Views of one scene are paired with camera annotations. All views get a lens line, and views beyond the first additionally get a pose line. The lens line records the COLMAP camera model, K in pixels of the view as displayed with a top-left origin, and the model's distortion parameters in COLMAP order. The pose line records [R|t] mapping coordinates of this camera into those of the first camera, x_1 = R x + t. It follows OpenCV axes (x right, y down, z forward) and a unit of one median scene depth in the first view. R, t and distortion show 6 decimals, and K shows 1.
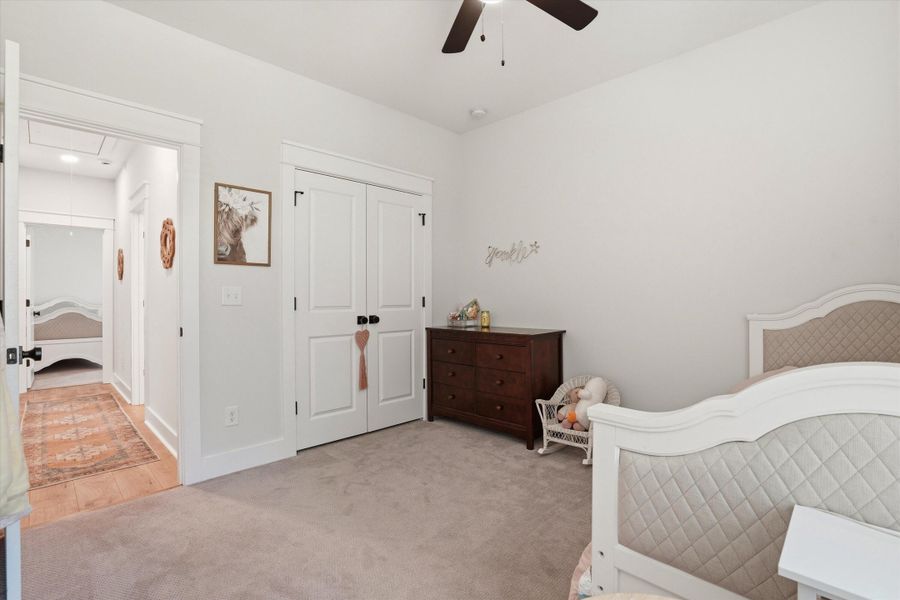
lens RADIAL K [[421.8, 0, 454.0], [0, 421.8, 297.3], [0, 0, 1]] dist [-0.041790, 0.013889]
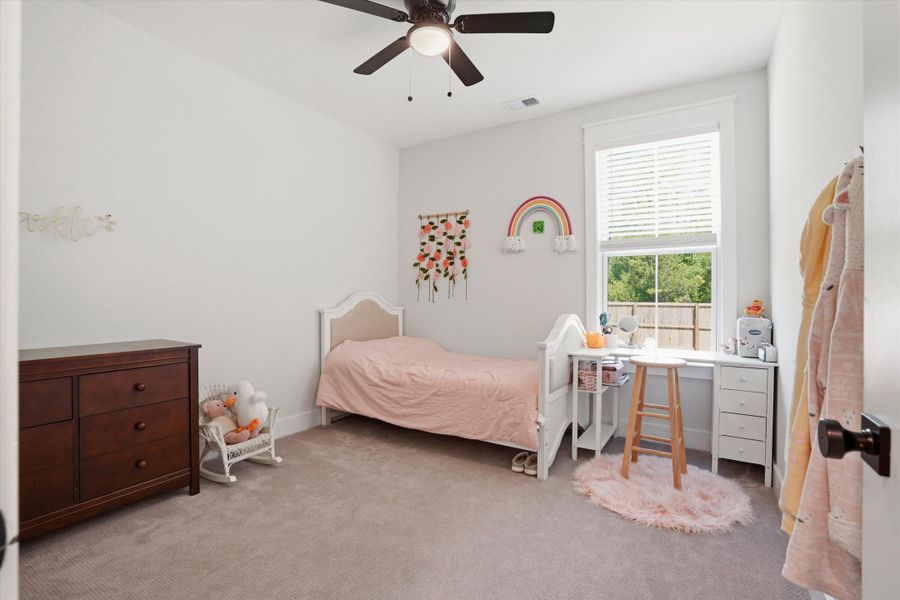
lens RADIAL K [[425.3, 0, 455.5], [0, 425.3, 301.3], [0, 0, 1]] dist [-0.026361, 0.002163]
pose [[-0.233113, -0.018922, 0.972265, -0.589782], [-0.007780, 0.999815, 0.017593, -0.009542], [-0.972418, -0.003463, -0.233217, 0.620421]]
